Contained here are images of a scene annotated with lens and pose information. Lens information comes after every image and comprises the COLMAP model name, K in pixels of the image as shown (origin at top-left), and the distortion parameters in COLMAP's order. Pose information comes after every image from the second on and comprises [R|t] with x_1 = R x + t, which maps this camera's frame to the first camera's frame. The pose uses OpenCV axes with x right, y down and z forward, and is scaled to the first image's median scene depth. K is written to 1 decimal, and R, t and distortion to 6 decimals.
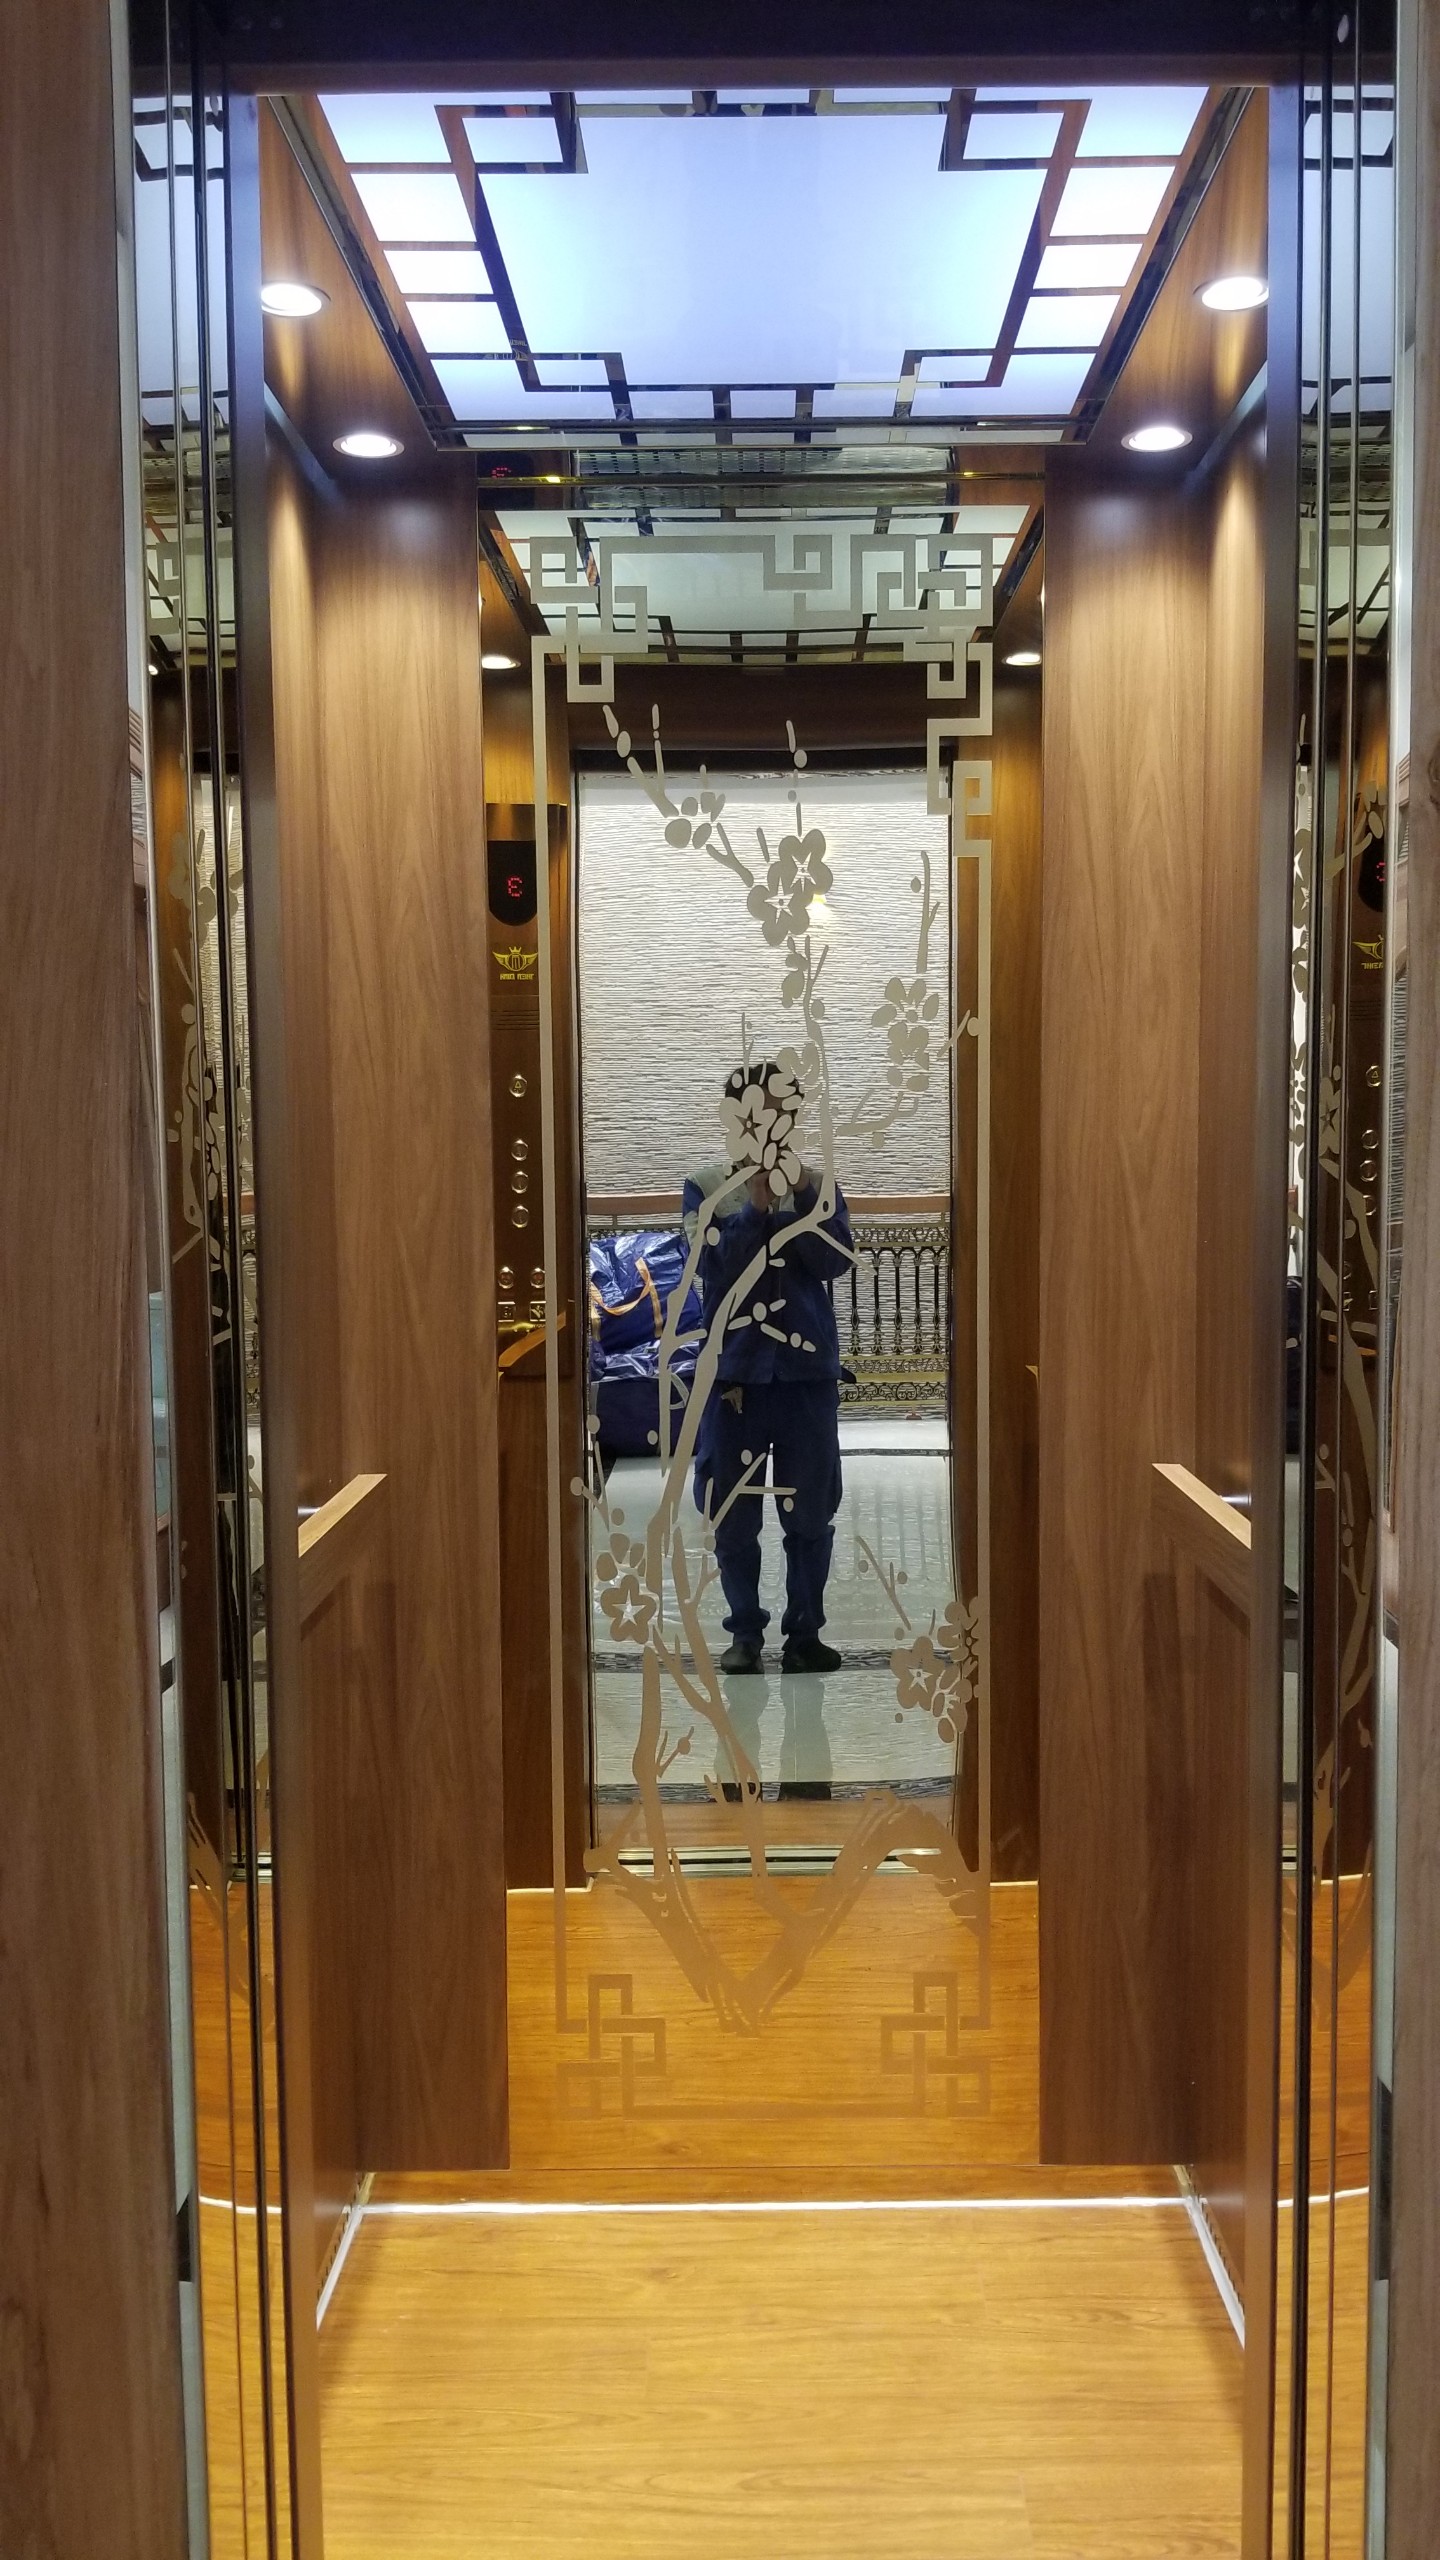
lens RADIAL K [[1975.5, 0, 761.8], [0, 1975.5, 1283.9], [0, 0, 1]] dist [0.079105, -0.170177]
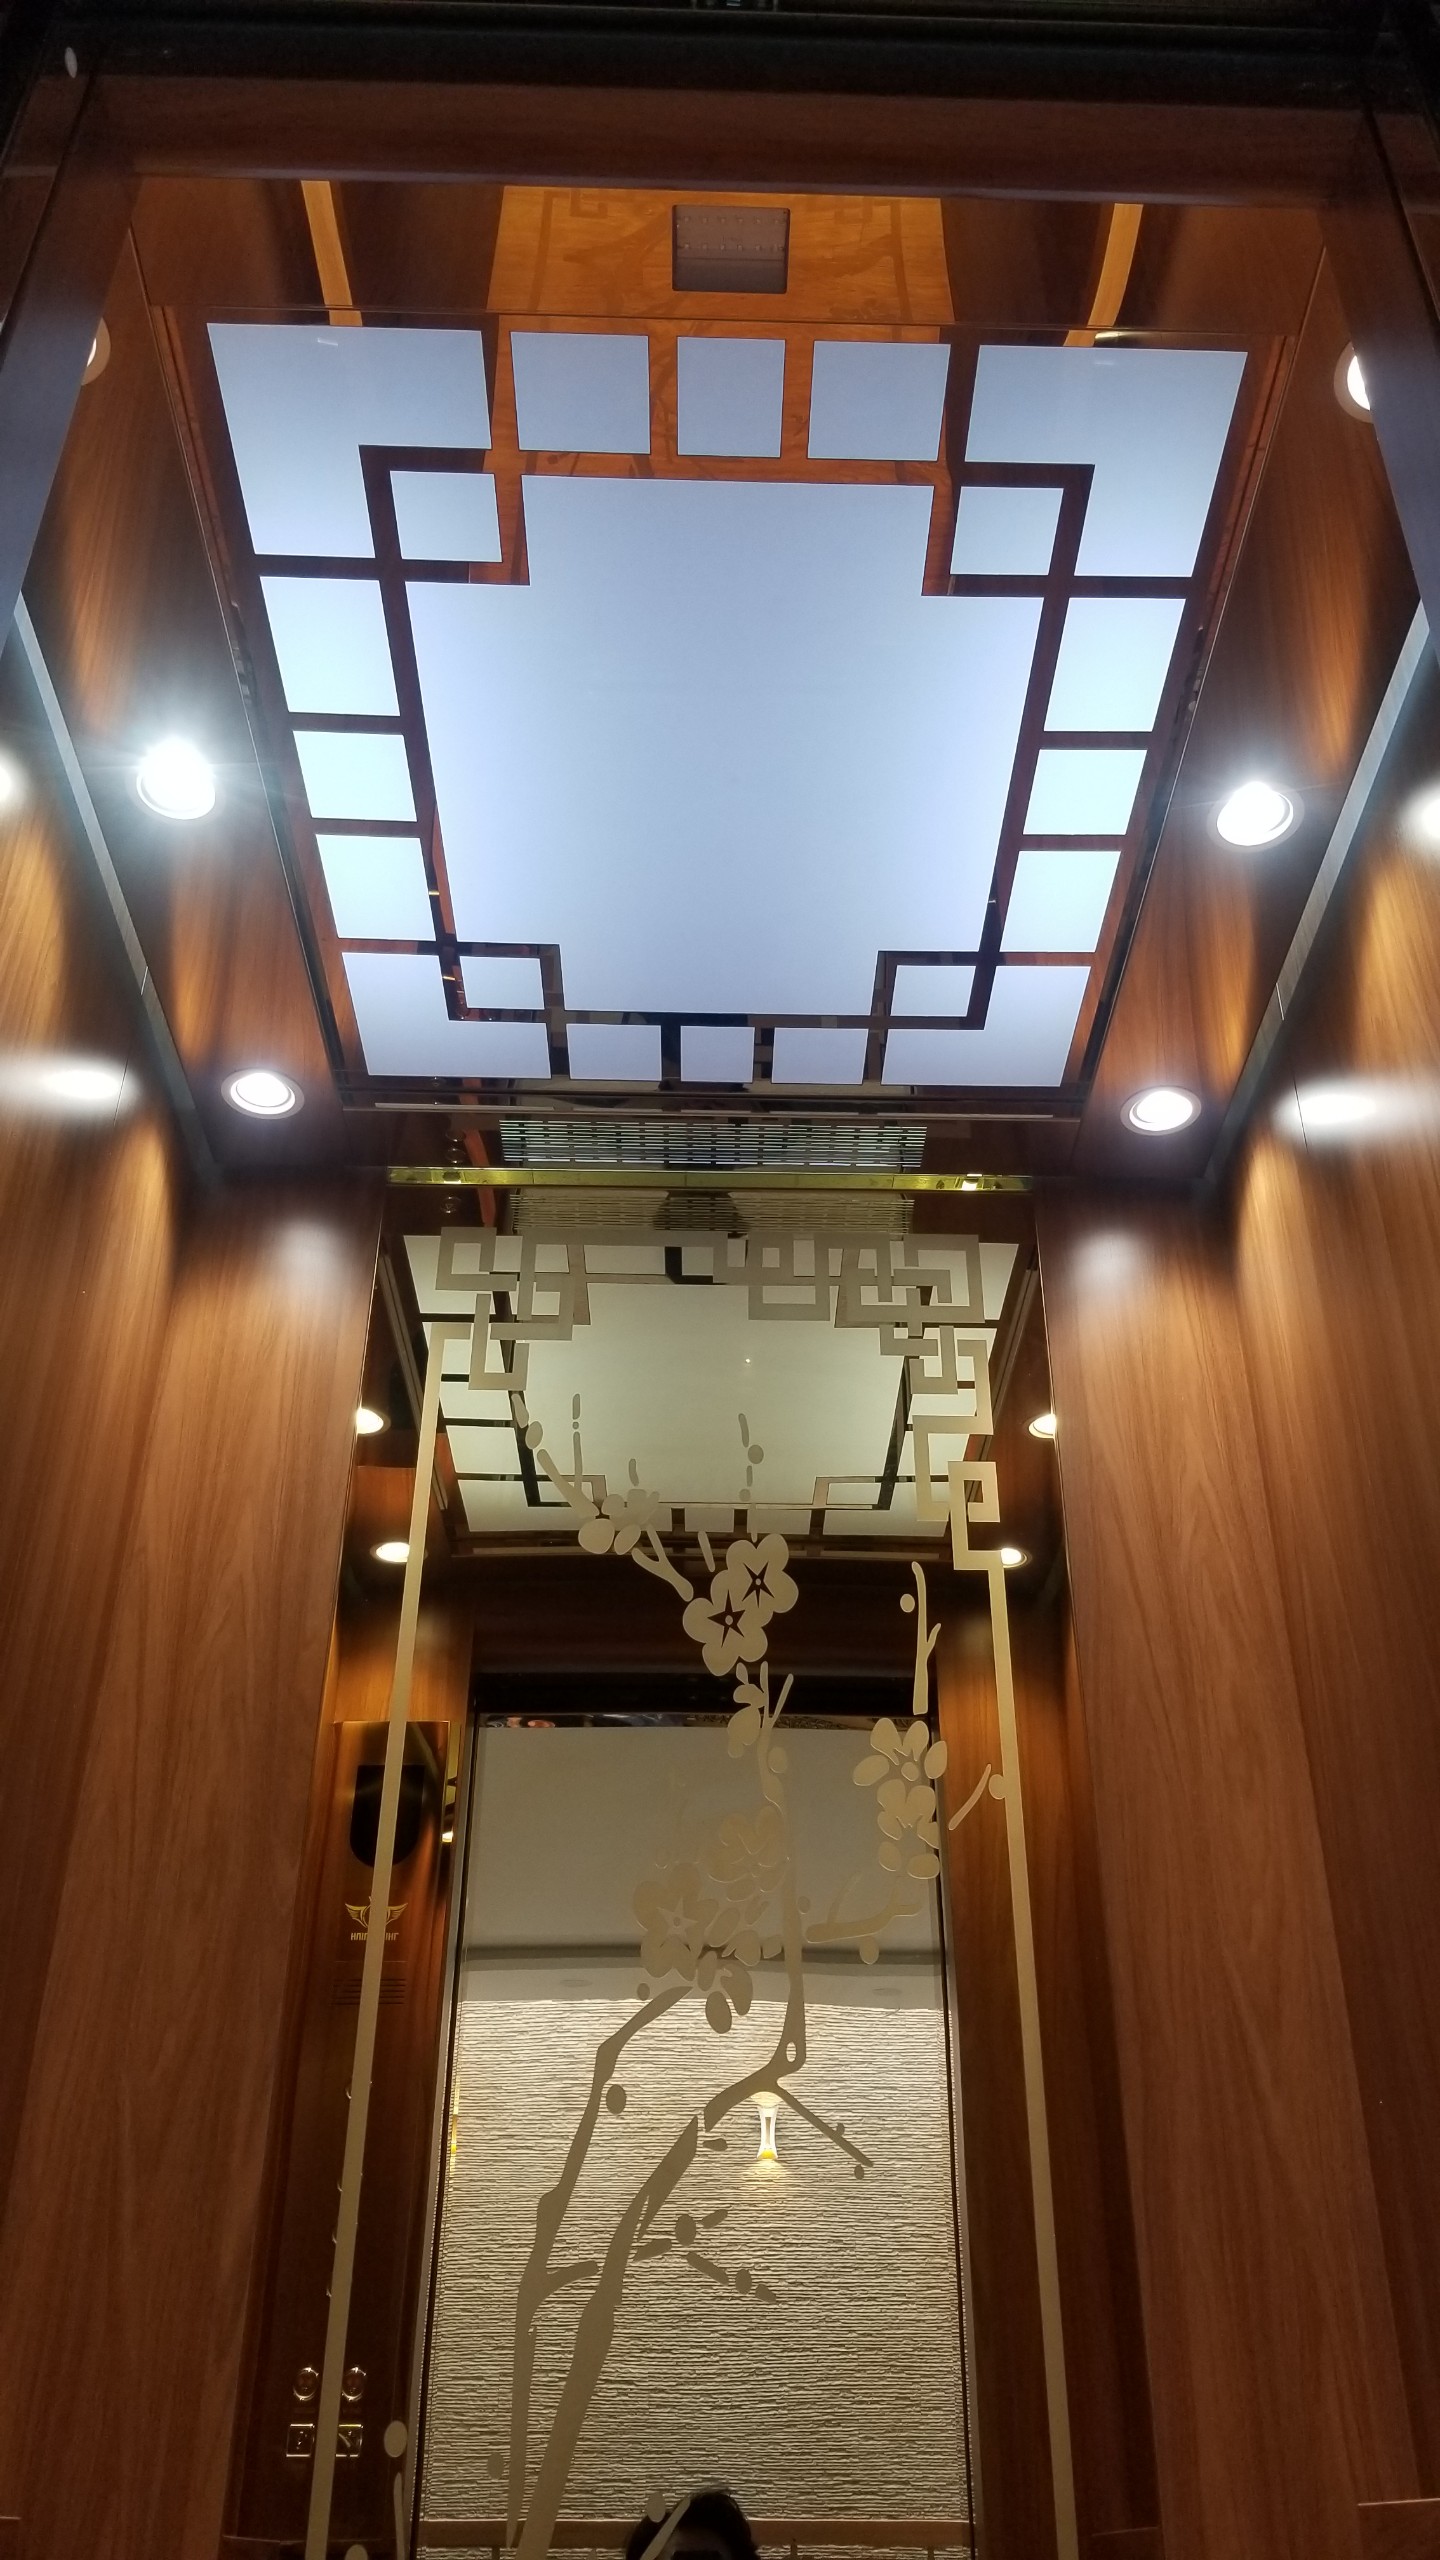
lens RADIAL K [[1975.5, 0, 761.8], [0, 1975.5, 1283.9], [0, 0, 1]] dist [0.079105, -0.170177]
pose [[0.999429, 0.021935, 0.025697, 0.000218], [-0.001803, 0.794145, -0.607726, 0.160757], [-0.033738, 0.607333, 0.793731, 0.329523]]
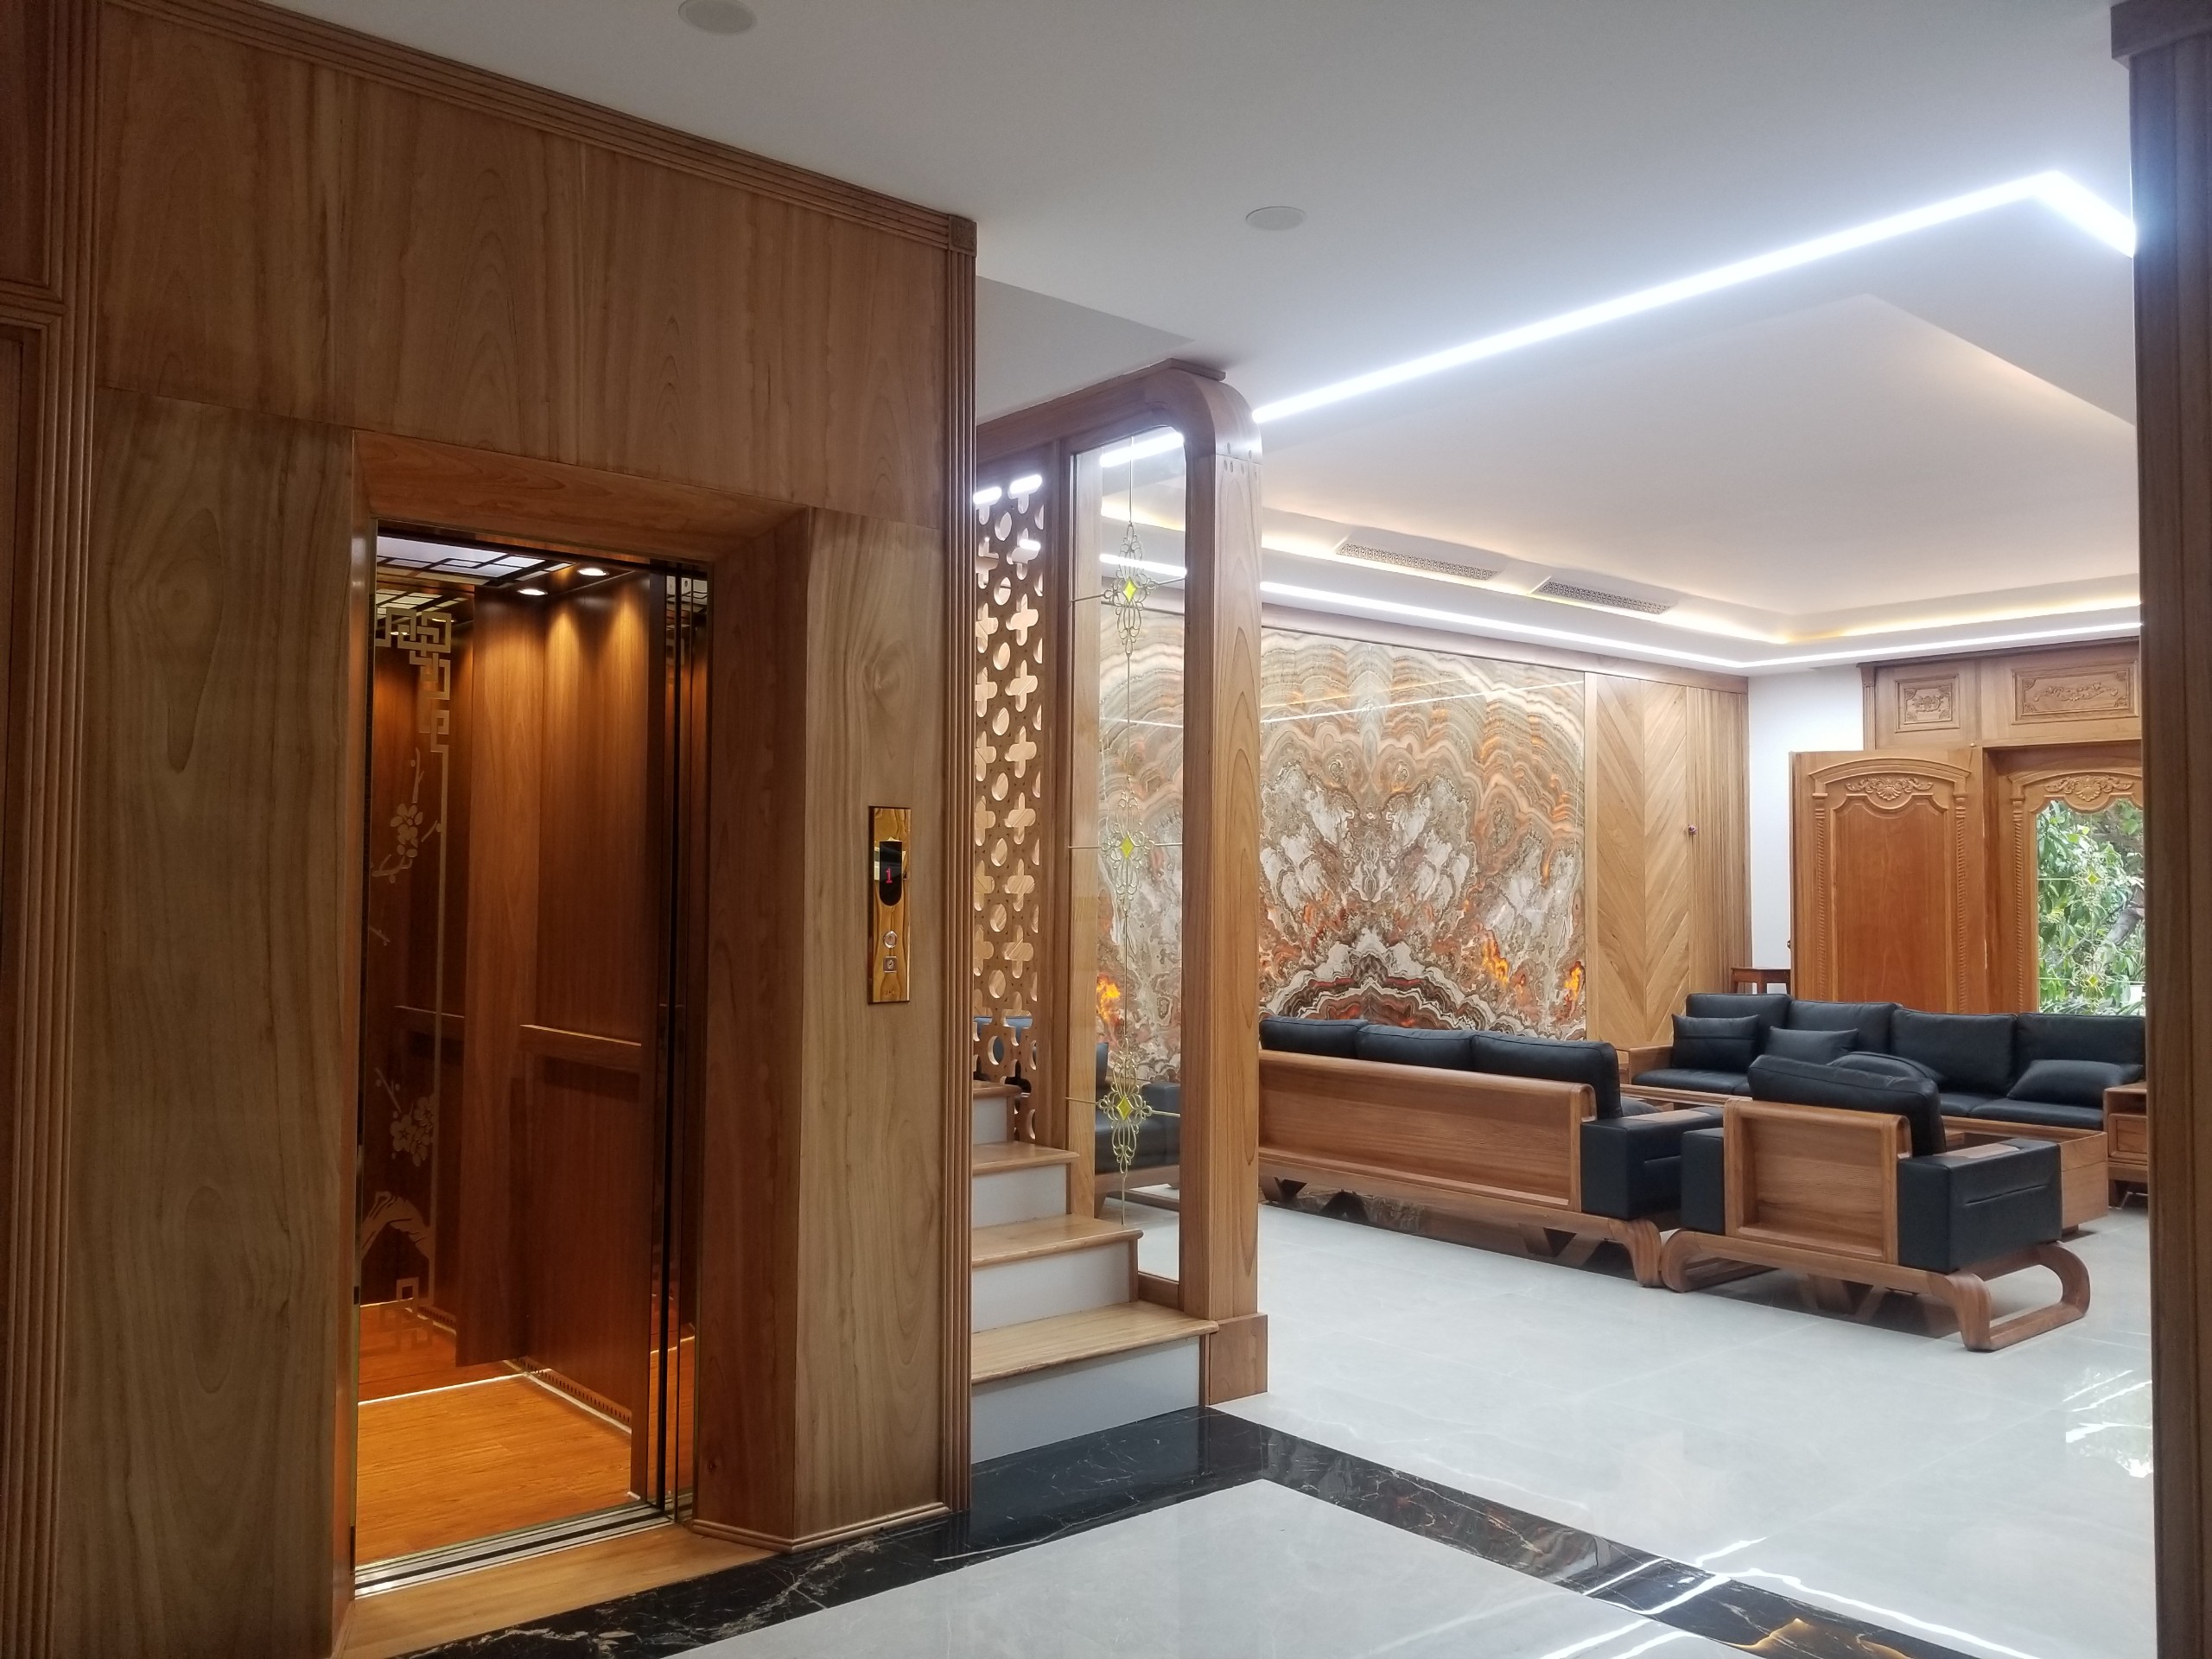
lens RADIAL K [[1729.1, 0, 1106.0], [0, 1729.1, 829.5], [0, 0, 1]] dist [0.076116, -0.130847]
pose [[0.764037, 0.038852, 0.644002, -0.577092], [0.039934, 0.993423, -0.107310, 0.109816], [-0.643936, 0.107706, 0.757460, -0.948821]]
